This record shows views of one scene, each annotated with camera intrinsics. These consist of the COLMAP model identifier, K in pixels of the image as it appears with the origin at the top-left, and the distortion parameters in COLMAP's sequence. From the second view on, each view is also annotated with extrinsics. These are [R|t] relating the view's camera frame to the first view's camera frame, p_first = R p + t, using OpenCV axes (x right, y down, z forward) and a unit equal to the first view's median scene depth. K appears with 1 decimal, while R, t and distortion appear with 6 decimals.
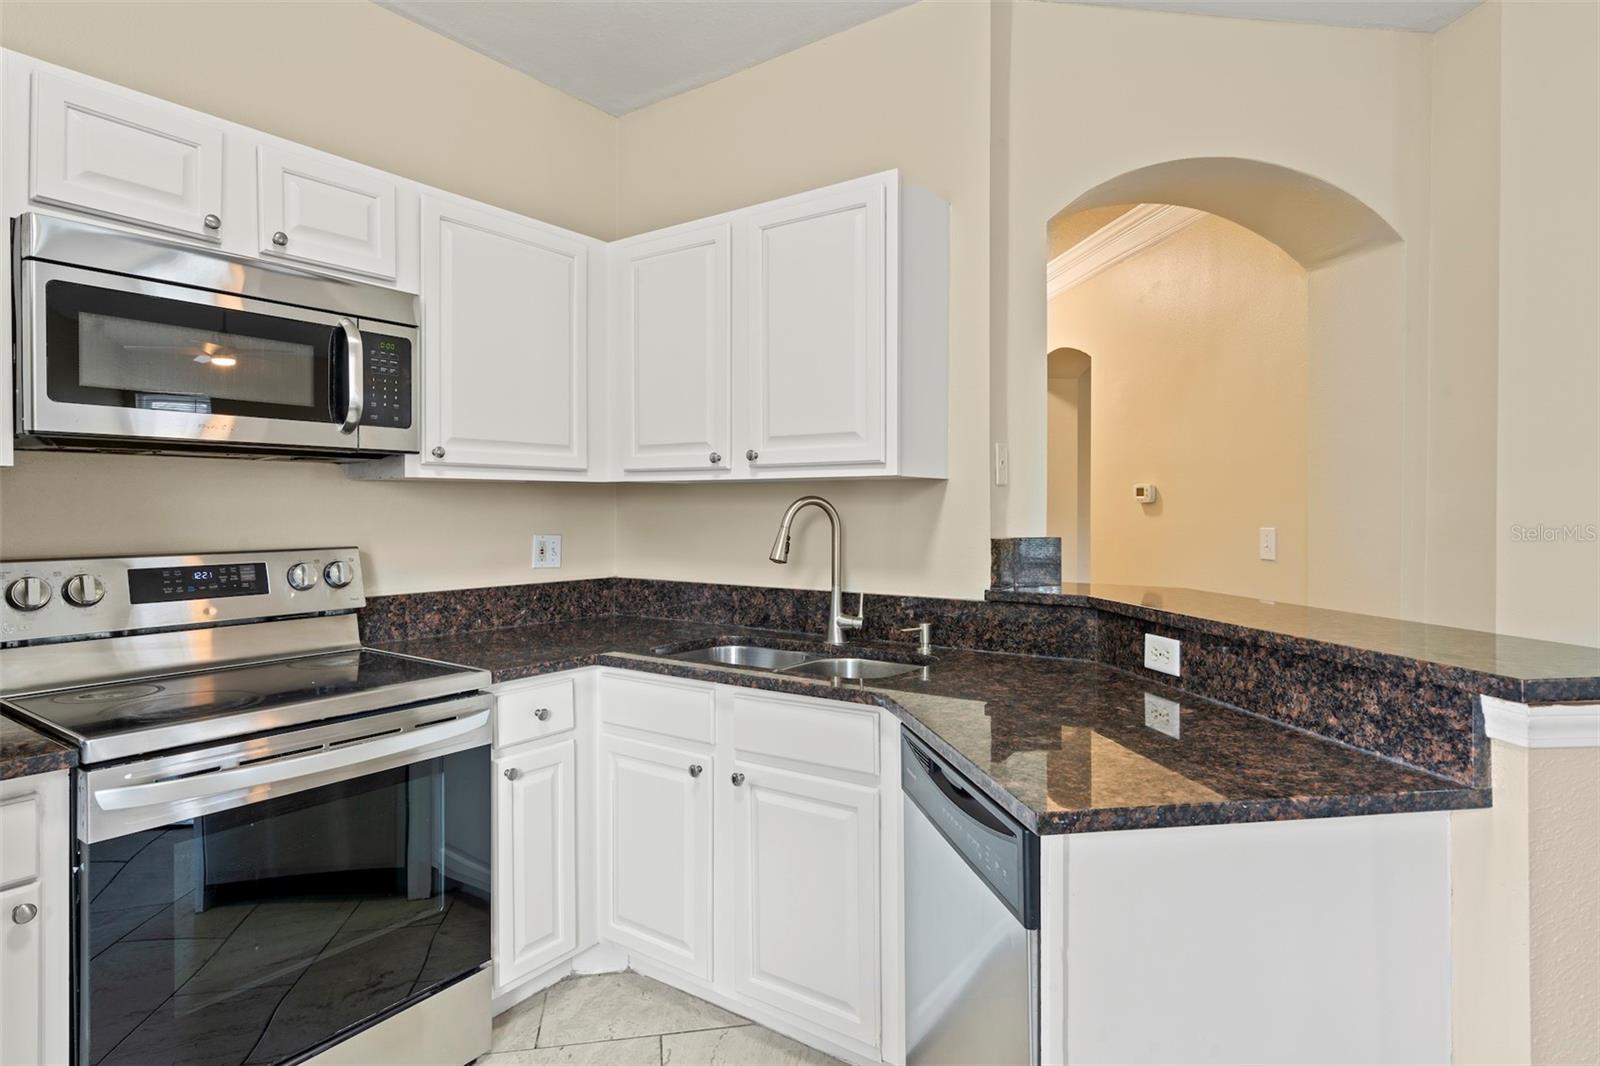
lens RADIAL K [[887.8, 0, 800.0], [0, 887.8, 533.0], [0, 0, 1]] dist [0.006172, 0.001260]
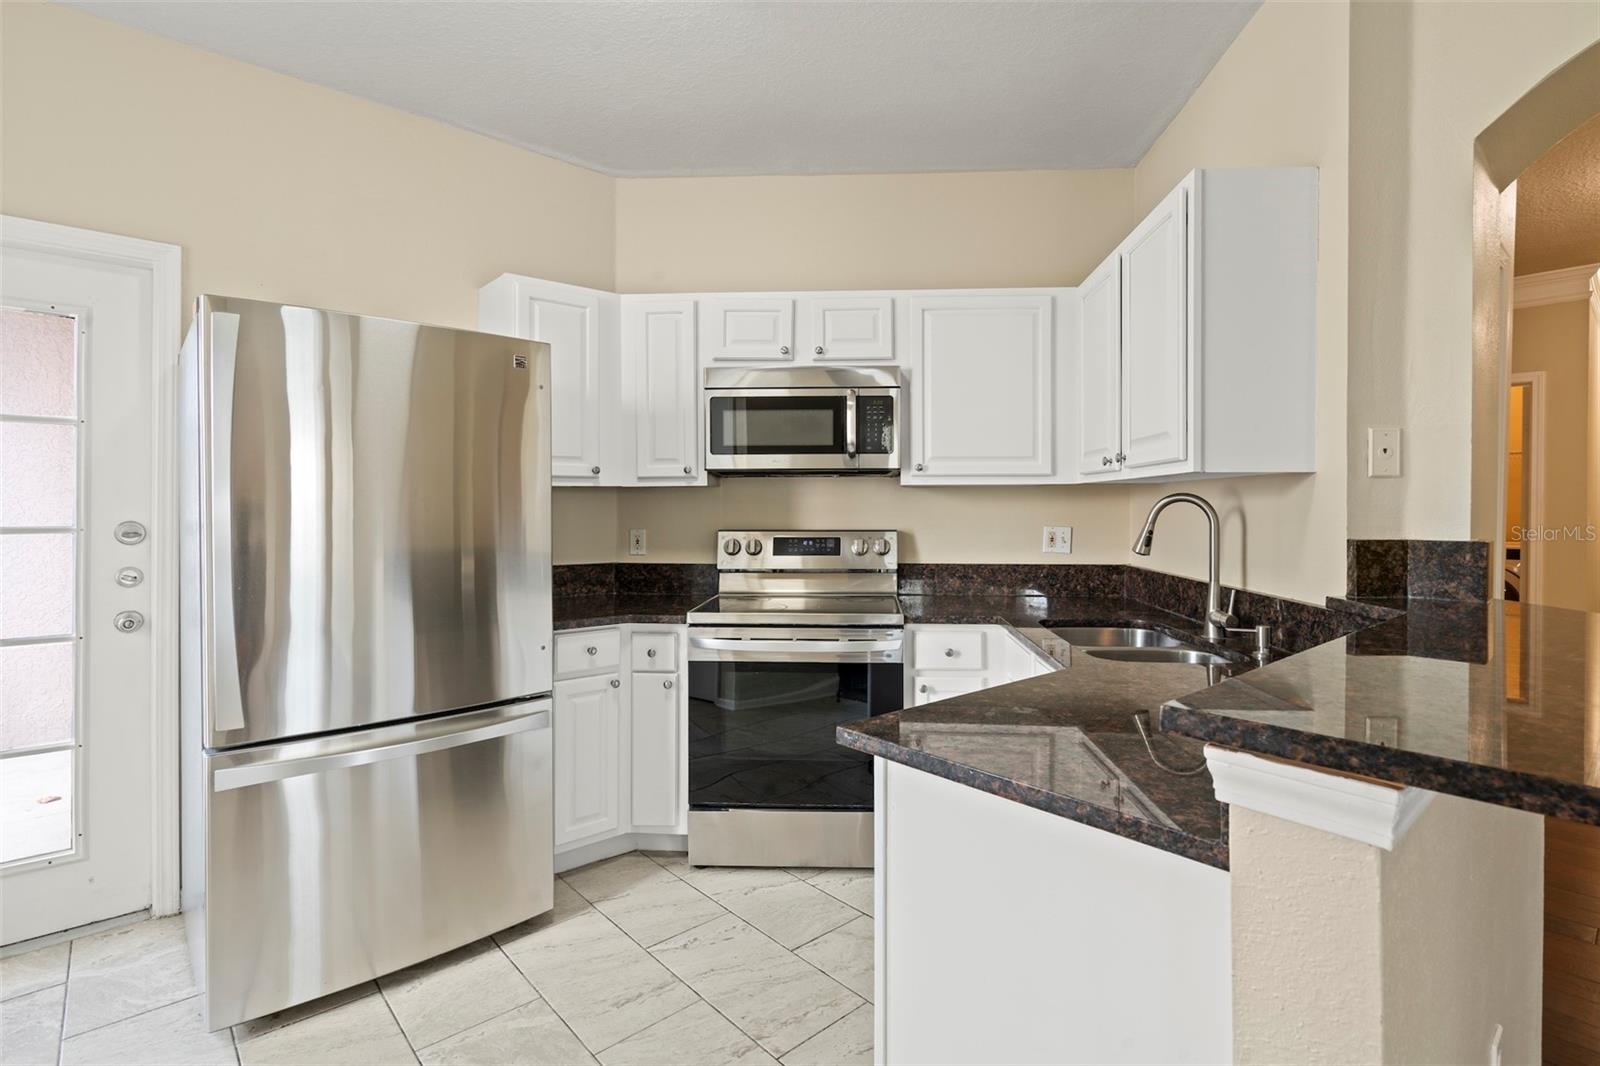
lens RADIAL K [[769.2, 0, 800.2], [0, 769.2, 519.4], [0, 0, 1]] dist [-0.001684, -0.000146]
pose [[0.534809, 0.014182, -0.844854, 0.595262], [-0.023404, 0.999724, 0.001967, -0.001897], [0.844649, 0.018721, 0.534993, 0.152115]]
